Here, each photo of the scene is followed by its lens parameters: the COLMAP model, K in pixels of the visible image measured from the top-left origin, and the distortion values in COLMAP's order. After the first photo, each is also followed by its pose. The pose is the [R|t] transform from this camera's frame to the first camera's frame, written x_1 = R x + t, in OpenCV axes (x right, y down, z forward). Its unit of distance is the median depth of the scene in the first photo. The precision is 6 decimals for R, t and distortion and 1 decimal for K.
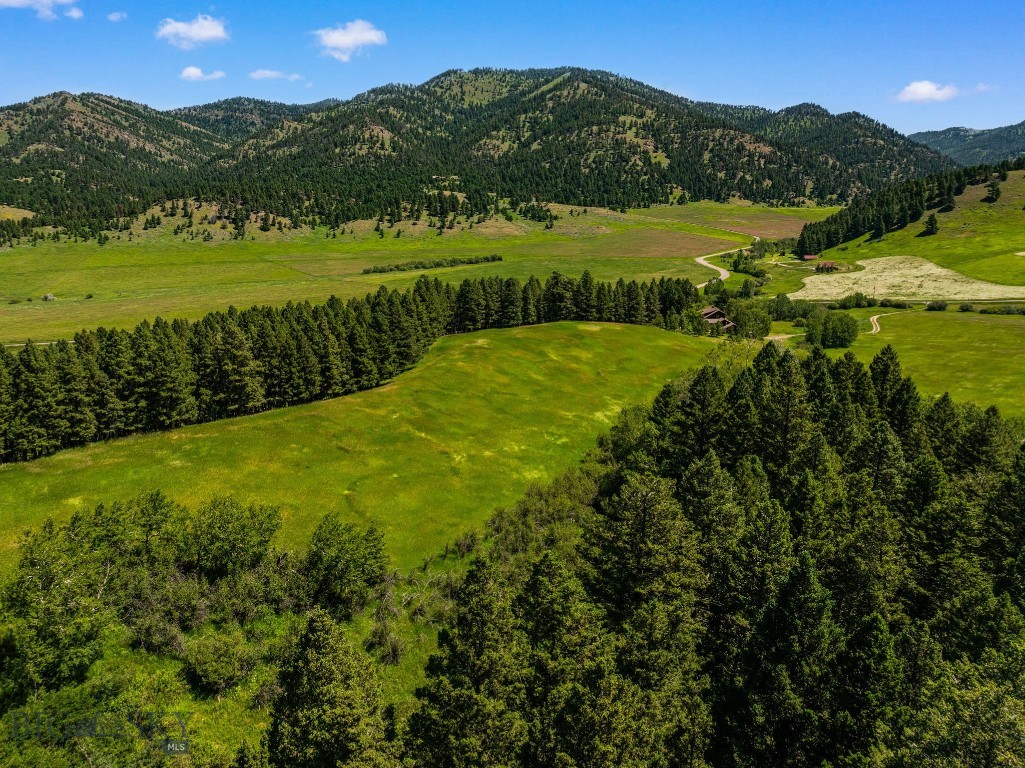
lens RADIAL K [[721.7, 0, 512.5], [0, 721.7, 384.0], [0, 0, 1]] dist [-0.049589, 0.021621]
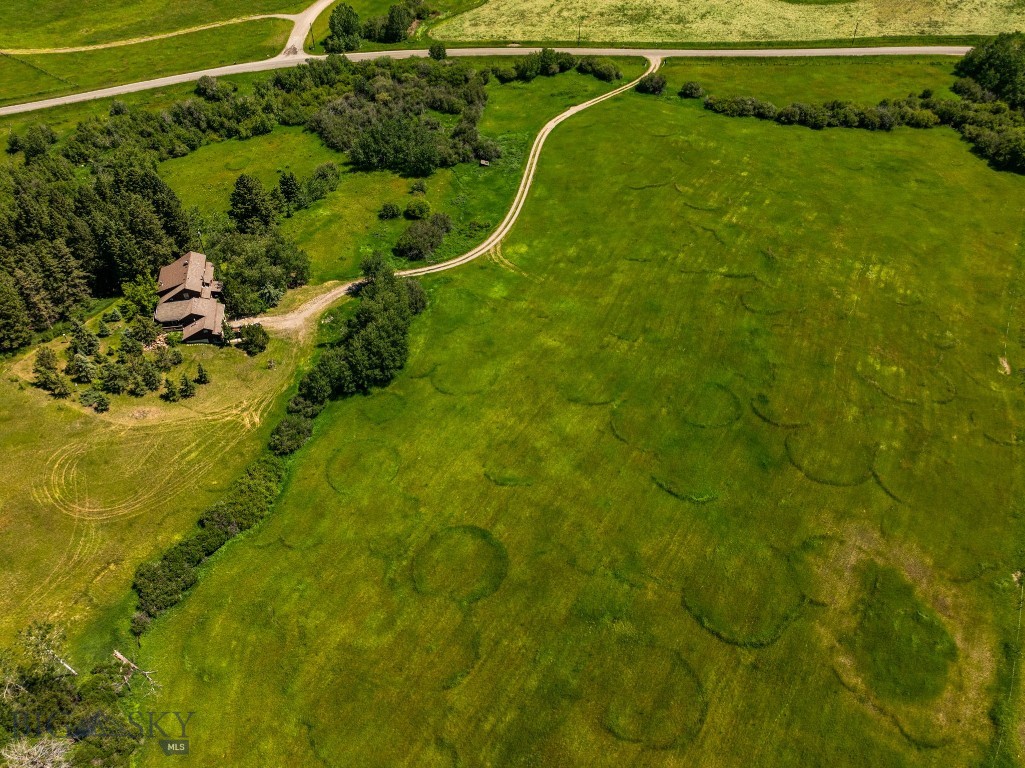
lens RADIAL K [[750.9, 0, 512.5], [0, 750.9, 384.0], [0, 0, 1]] dist [-0.037965, 0.002595]
pose [[0.970761, -0.156860, 0.181707, 0.105170], [0.037499, 0.846765, 0.530644, -0.083704], [-0.237100, -0.508315, 0.827889, 0.111631]]
